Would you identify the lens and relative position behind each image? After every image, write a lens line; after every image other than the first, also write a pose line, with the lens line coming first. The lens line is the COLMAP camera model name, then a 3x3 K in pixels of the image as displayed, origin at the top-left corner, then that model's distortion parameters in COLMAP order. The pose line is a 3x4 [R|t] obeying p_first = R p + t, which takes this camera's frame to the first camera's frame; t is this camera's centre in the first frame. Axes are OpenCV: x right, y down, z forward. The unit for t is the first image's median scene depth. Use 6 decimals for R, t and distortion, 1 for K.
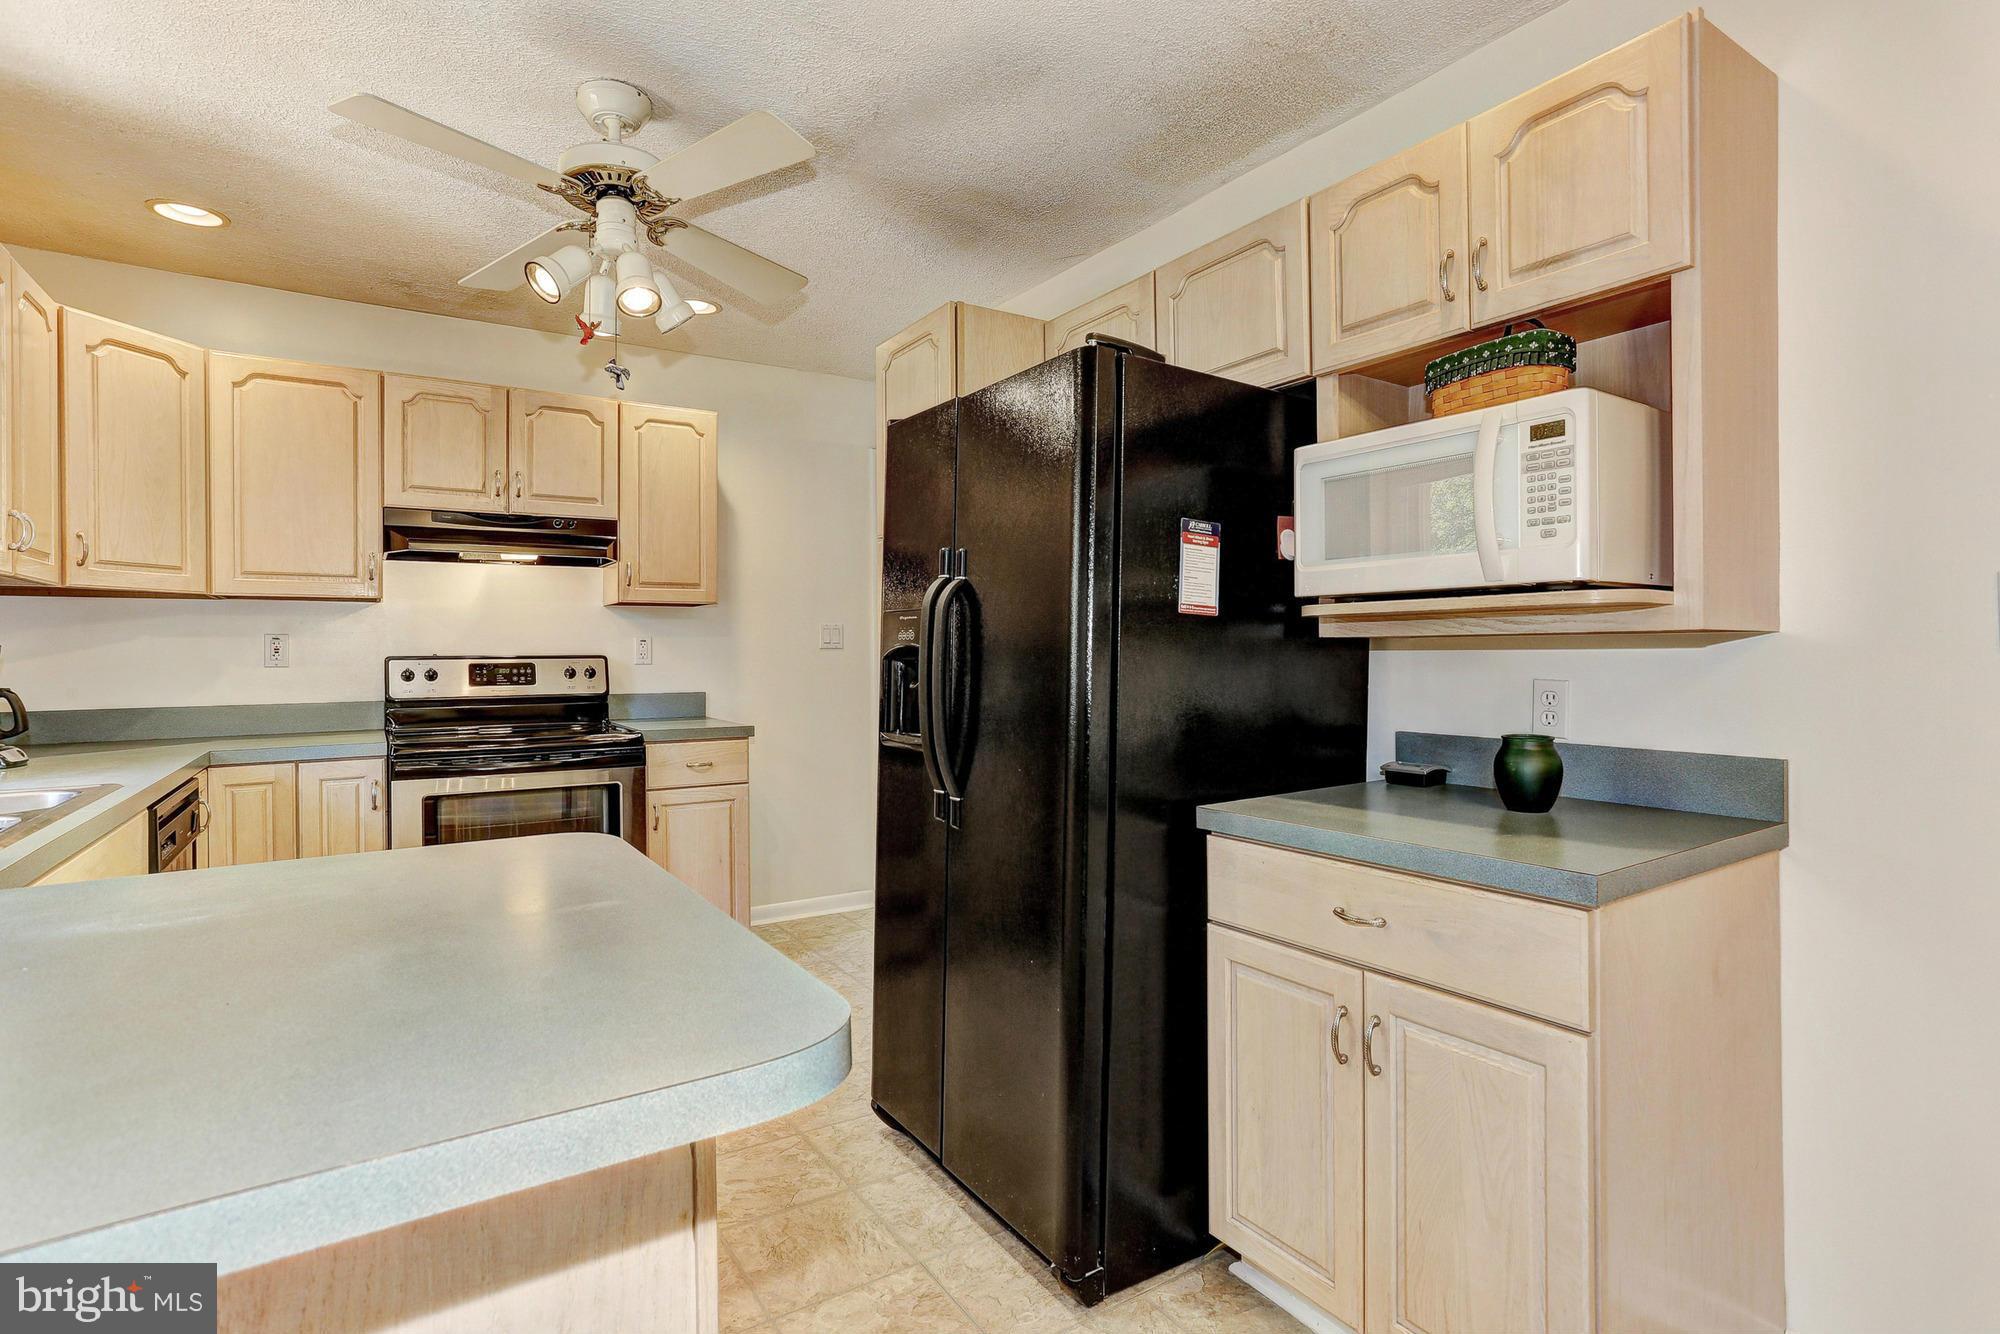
lens RADIAL K [[989.5, 0, 1002.7], [0, 989.5, 660.5], [0, 0, 1]] dist [-0.014356, 0.008798]
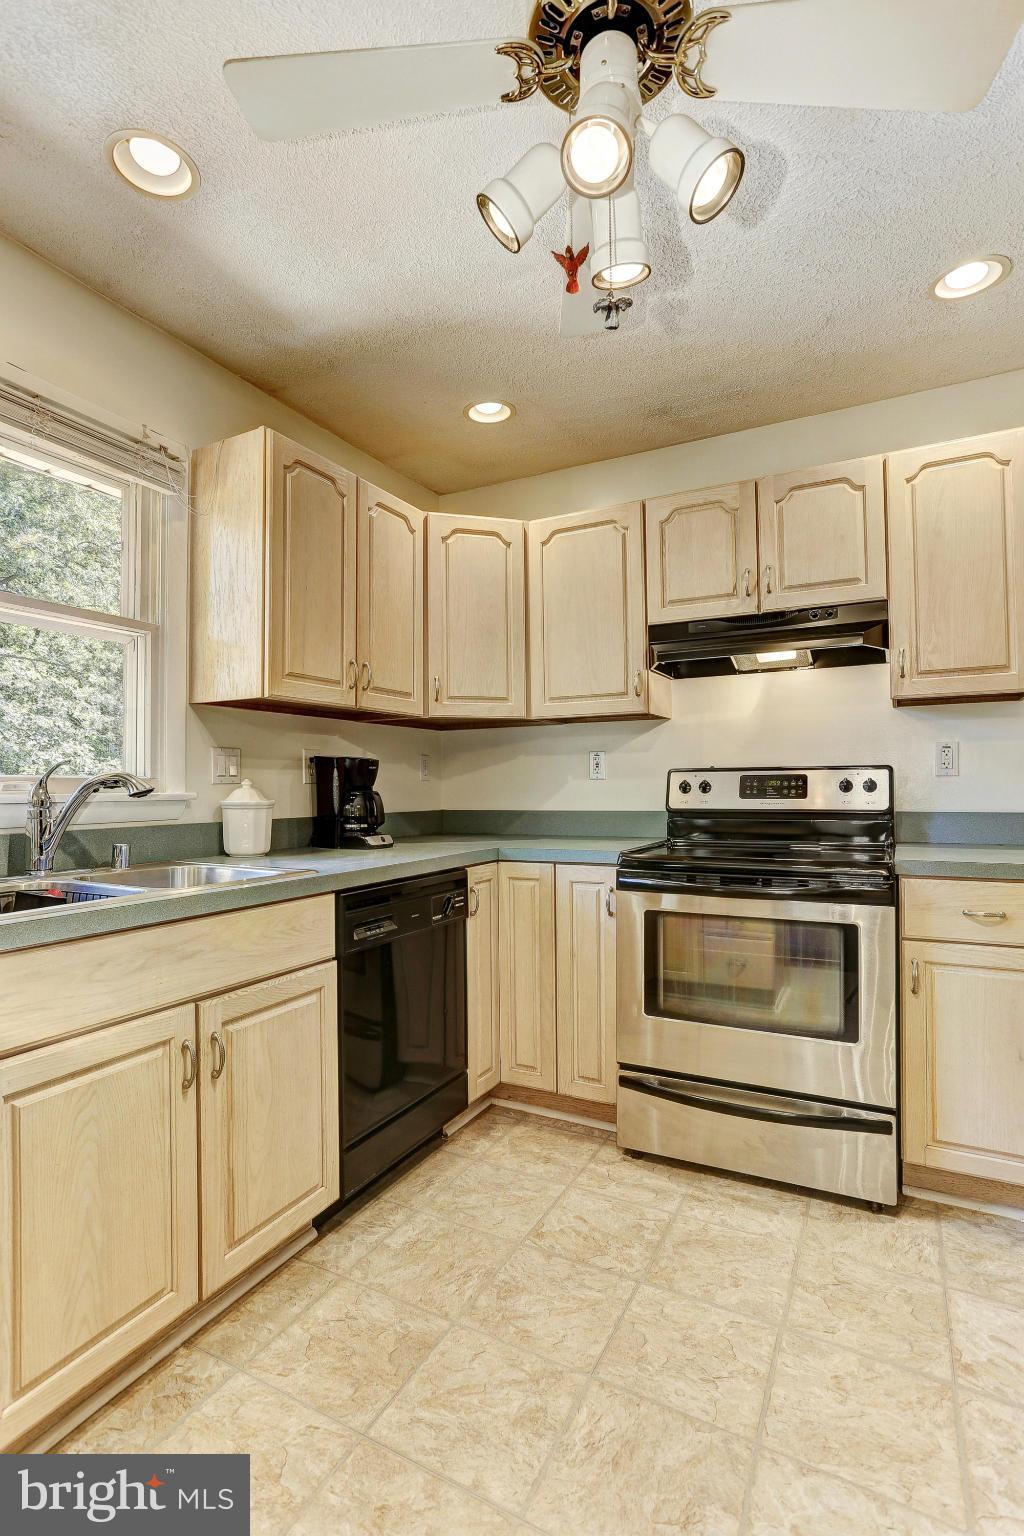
lens RADIAL K [[759.9, 0, 507.1], [0, 759.9, 764.1], [0, 0, 1]] dist [-0.014356, 0.008798]
pose [[0.484342, -0.024027, -0.874549, 0.004852], [0.000621, 0.999632, -0.027119, 0.012757], [0.874878, 0.012592, 0.484179, 0.451037]]
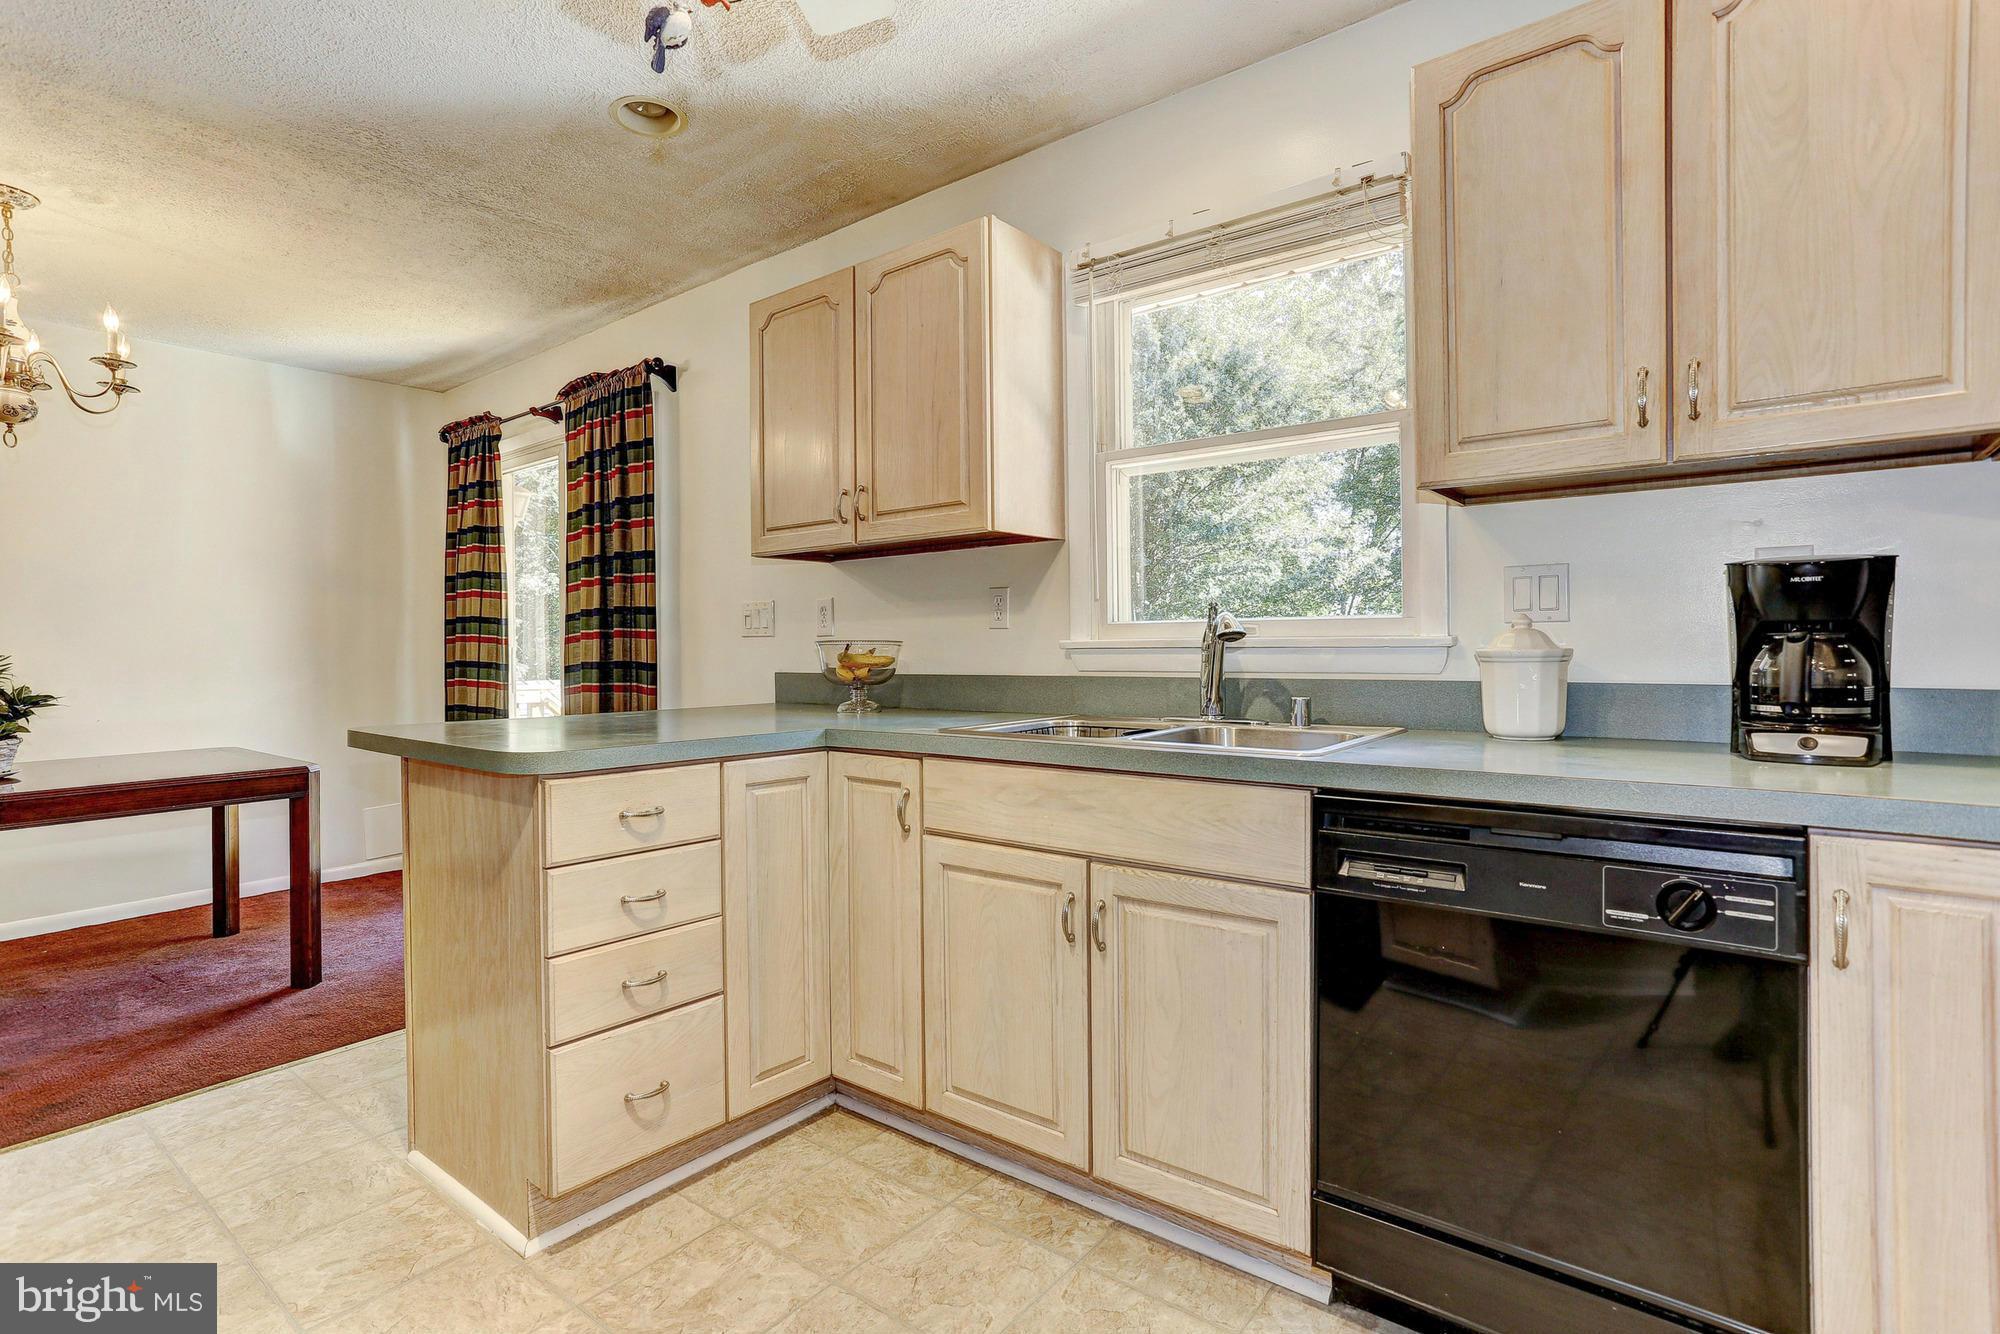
lens RADIAL K [[989.5, 0, 996.0], [0, 989.5, 647.1], [0, 0, 1]] dist [-0.014356, 0.008798]
pose [[-0.949993, 0.013131, -0.311995, -0.252278], [0.011400, 0.999908, 0.007372, 0.018120], [0.312063, 0.003447, -0.950055, 0.997690]]
